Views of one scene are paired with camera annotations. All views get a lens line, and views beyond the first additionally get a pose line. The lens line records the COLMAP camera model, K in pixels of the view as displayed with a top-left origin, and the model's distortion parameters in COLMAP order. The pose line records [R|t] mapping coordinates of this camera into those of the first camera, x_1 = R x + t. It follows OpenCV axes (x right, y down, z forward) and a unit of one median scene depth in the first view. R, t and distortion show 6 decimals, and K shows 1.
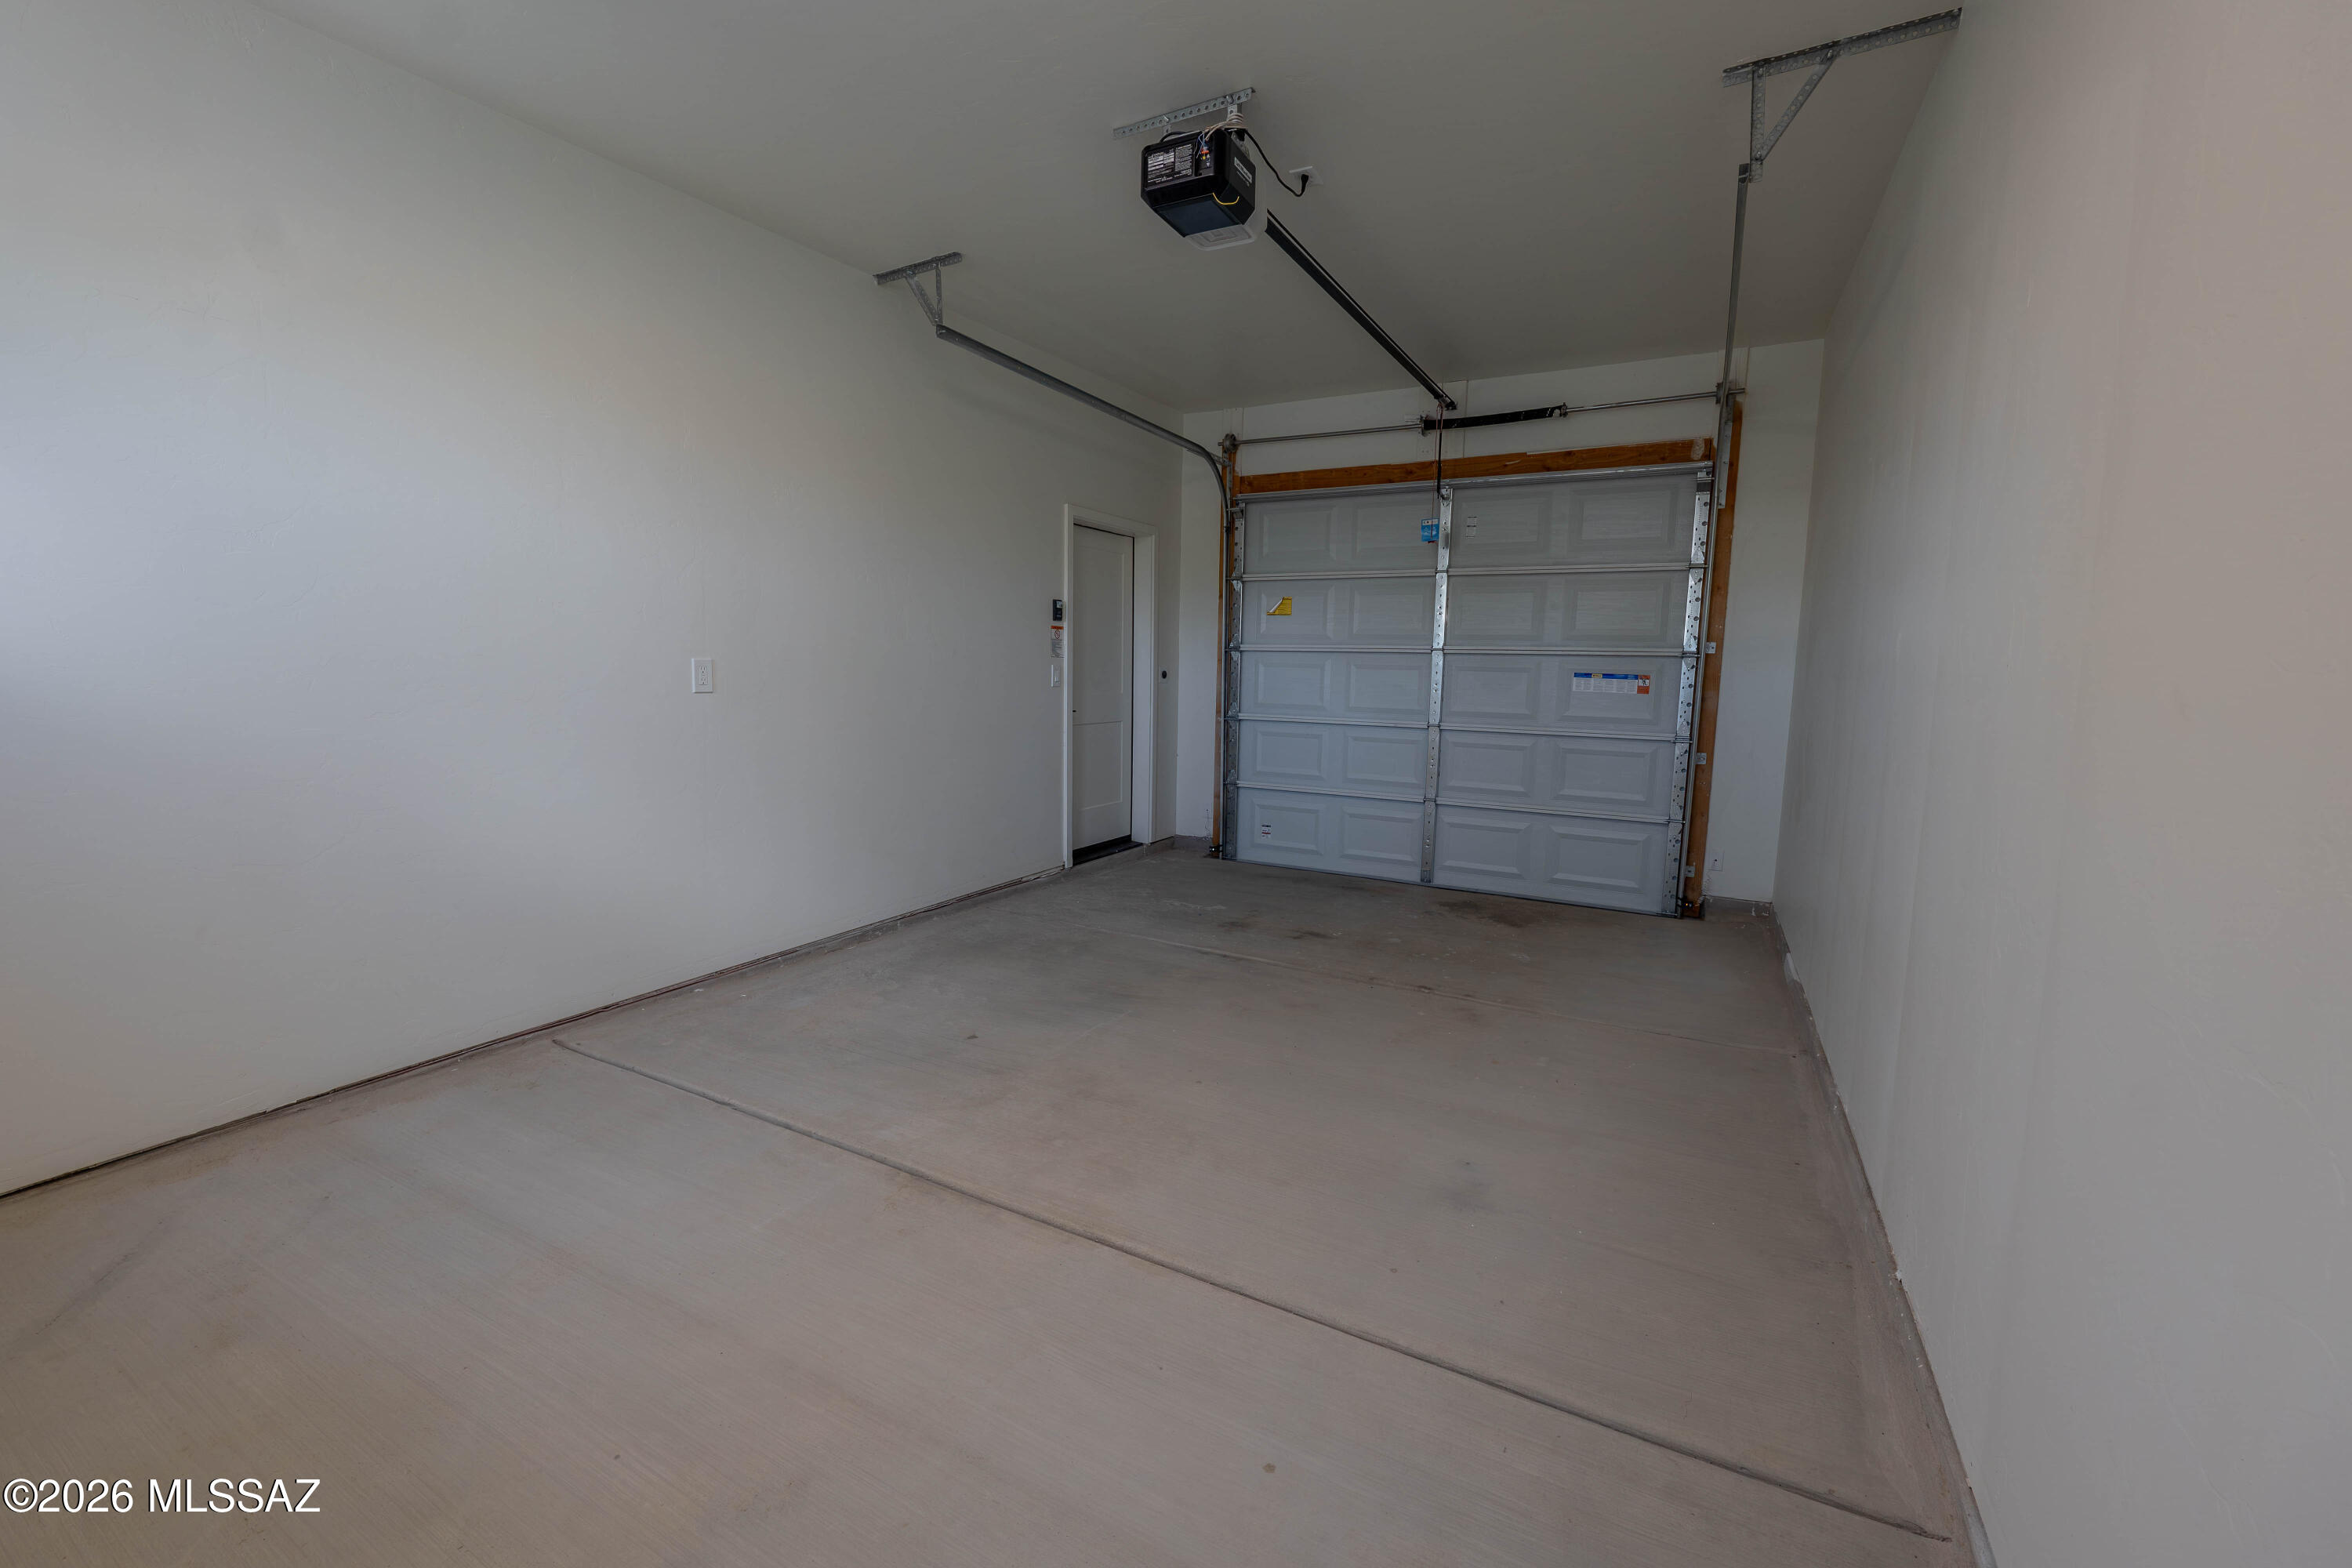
lens RADIAL K [[951.5, 0, 1168.5], [0, 951.5, 784.6], [0, 0, 1]] dist [-0.013524, 0.000627]
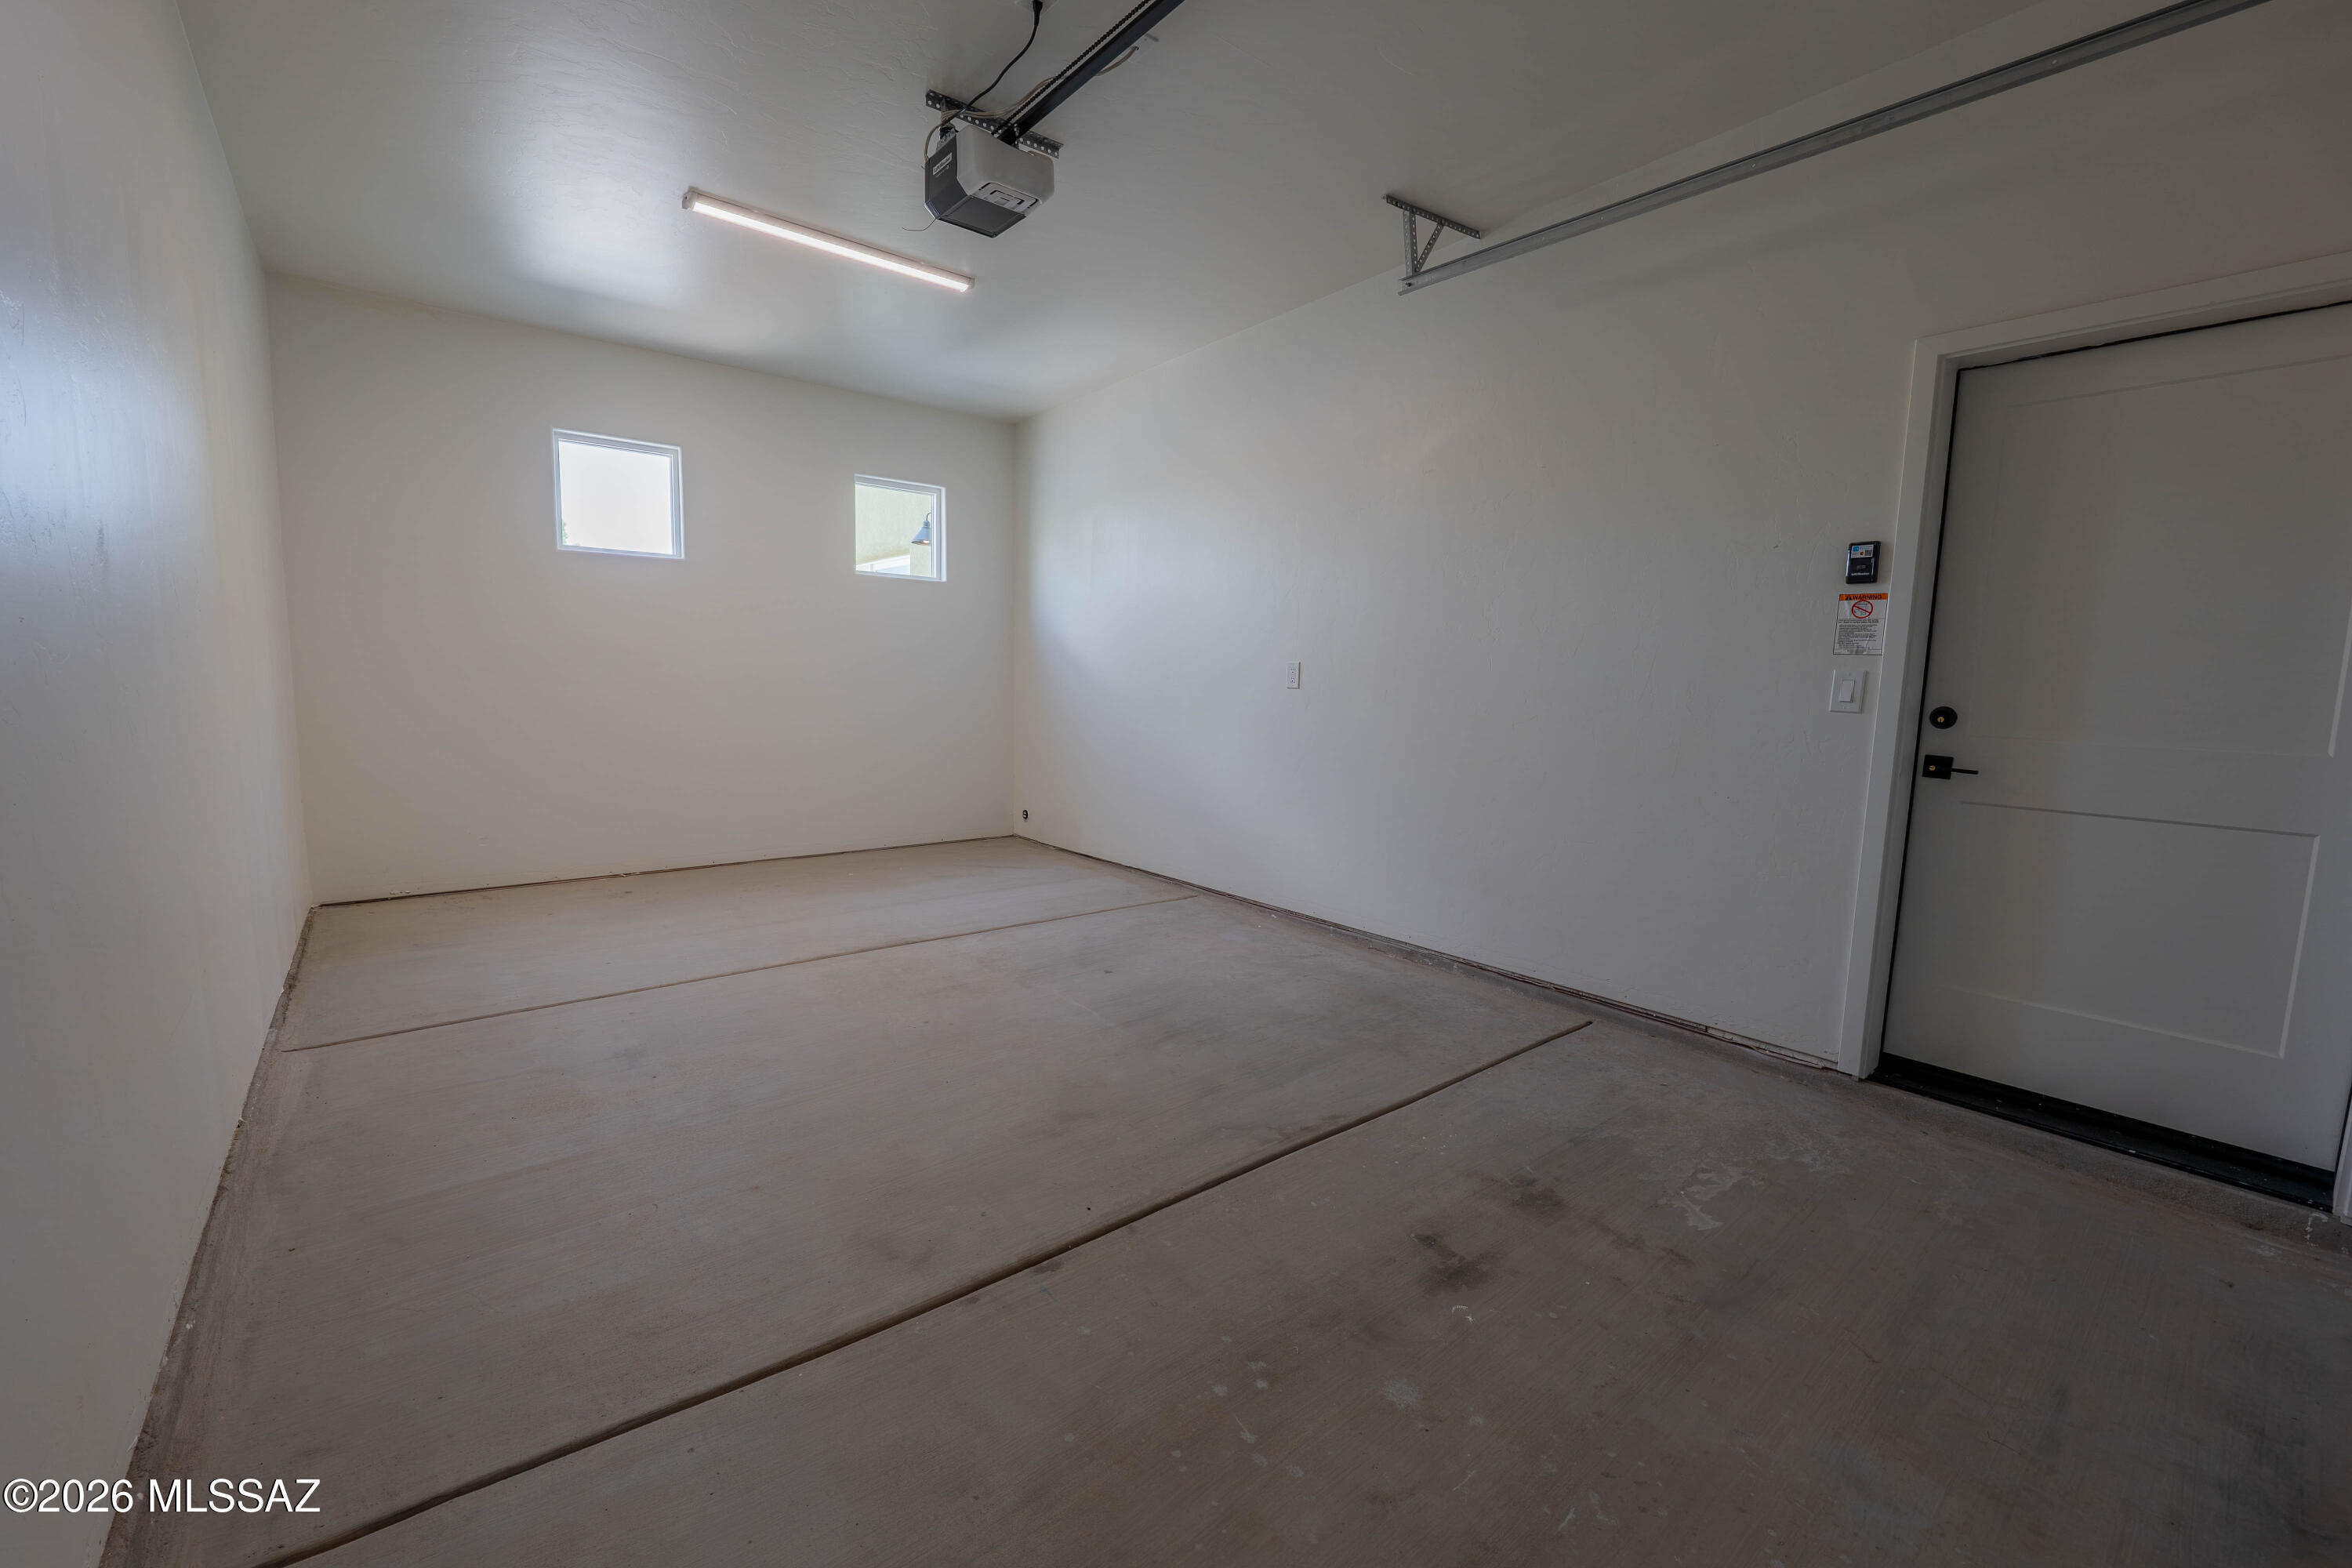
lens RADIAL K [[951.5, 0, 1168.5], [0, 951.5, 784.6], [0, 0, 1]] dist [-0.013524, 0.000627]
pose [[-0.371021, 0.084079, -0.924810, 0.555293], [-0.147521, 0.977909, 0.148090, -0.096894], [0.916832, 0.191374, -0.350421, 0.955089]]
